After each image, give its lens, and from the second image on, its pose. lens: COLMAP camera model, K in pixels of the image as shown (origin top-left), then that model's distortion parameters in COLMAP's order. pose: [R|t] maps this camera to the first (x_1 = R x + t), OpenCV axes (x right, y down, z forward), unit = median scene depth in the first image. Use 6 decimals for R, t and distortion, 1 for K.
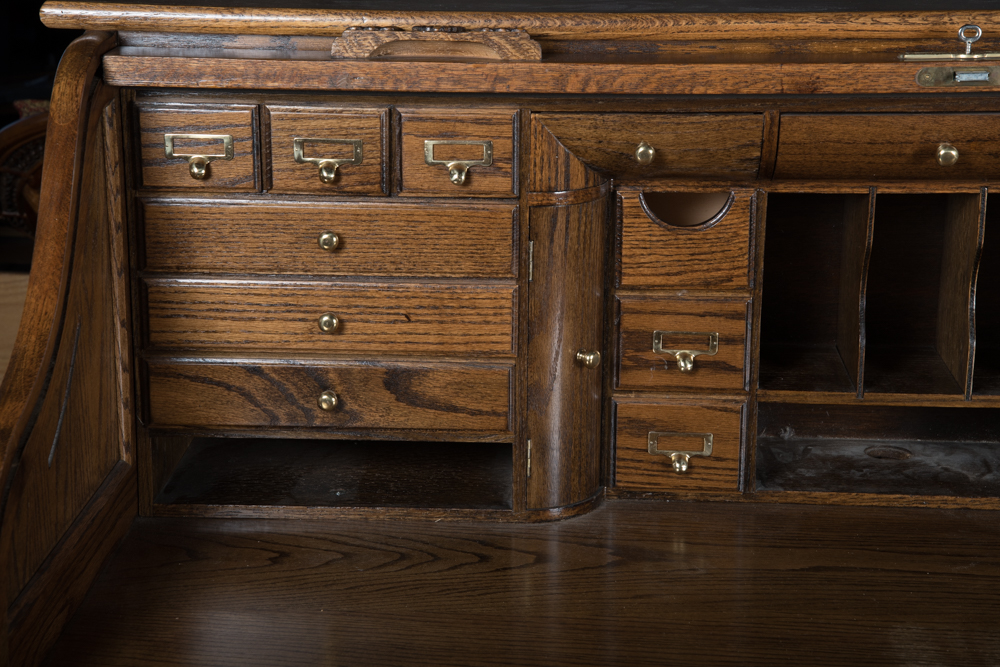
lens RADIAL K [[2003.3, 0, 497.3], [0, 2003.3, 334.6], [0, 0, 1]] dist [0.367725, 0.000000]
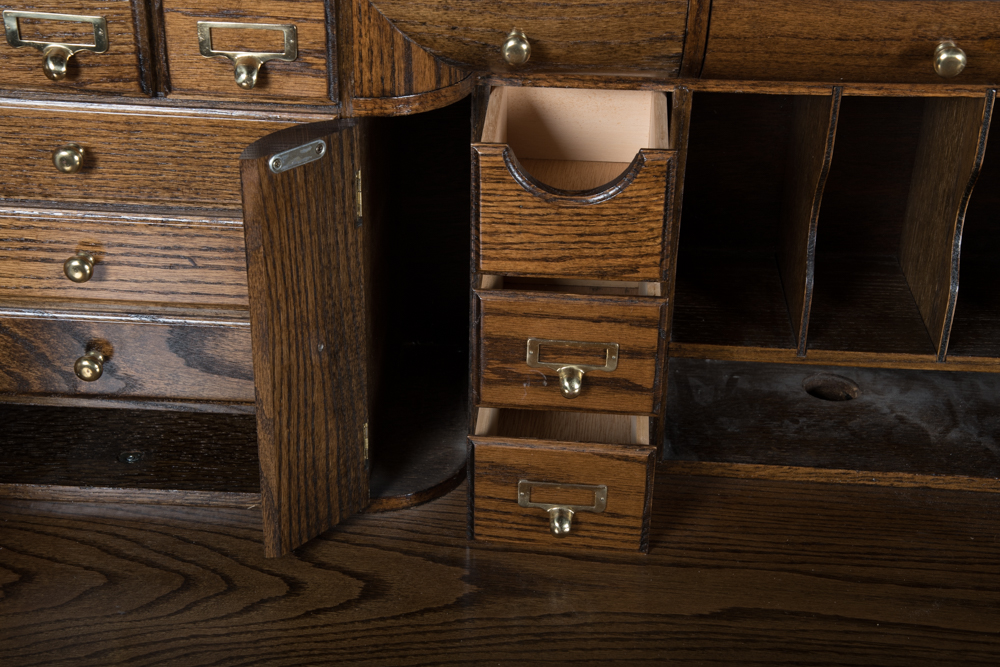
lens RADIAL K [[1577.1, 0, 491.7], [0, 1577.1, 352.5], [0, 0, 1]] dist [0.219036, 0.000000]
pose [[0.999815, 0.018361, -0.005741, 0.068141], [-0.016724, 0.977072, 0.212249, -0.101243], [0.009507, -0.212114, 0.977199, 0.430292]]
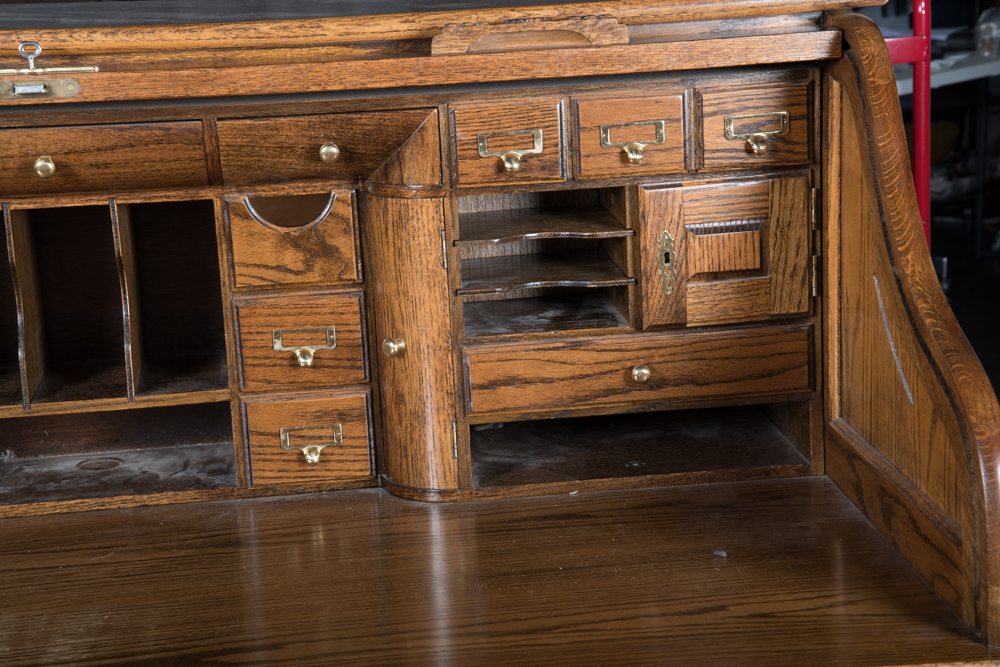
lens RADIAL K [[2003.3, 0, 495.4], [0, 2003.3, 334.2], [0, 0, 1]] dist [0.367725, 0.000000]
pose [[0.985105, -0.081618, 0.151349, 0.272804], [0.087866, 0.995516, -0.035049, 0.053029], [-0.147809, 0.047825, 0.987859, -0.065492]]
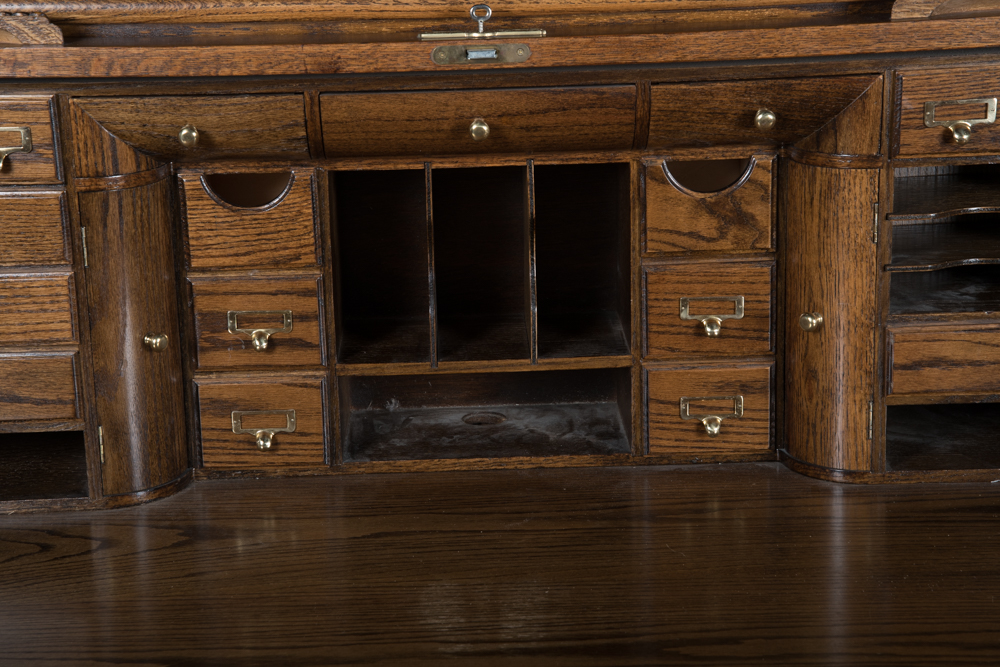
lens RADIAL K [[2003.3, 0, 495.5], [0, 2003.3, 336.5], [0, 0, 1]] dist [0.367725, 0.000000]
pose [[0.996386, -0.047617, 0.070338, 0.146186], [0.046918, 0.998832, 0.011566, 0.005540], [-0.070807, -0.008225, 0.997456, -0.021875]]
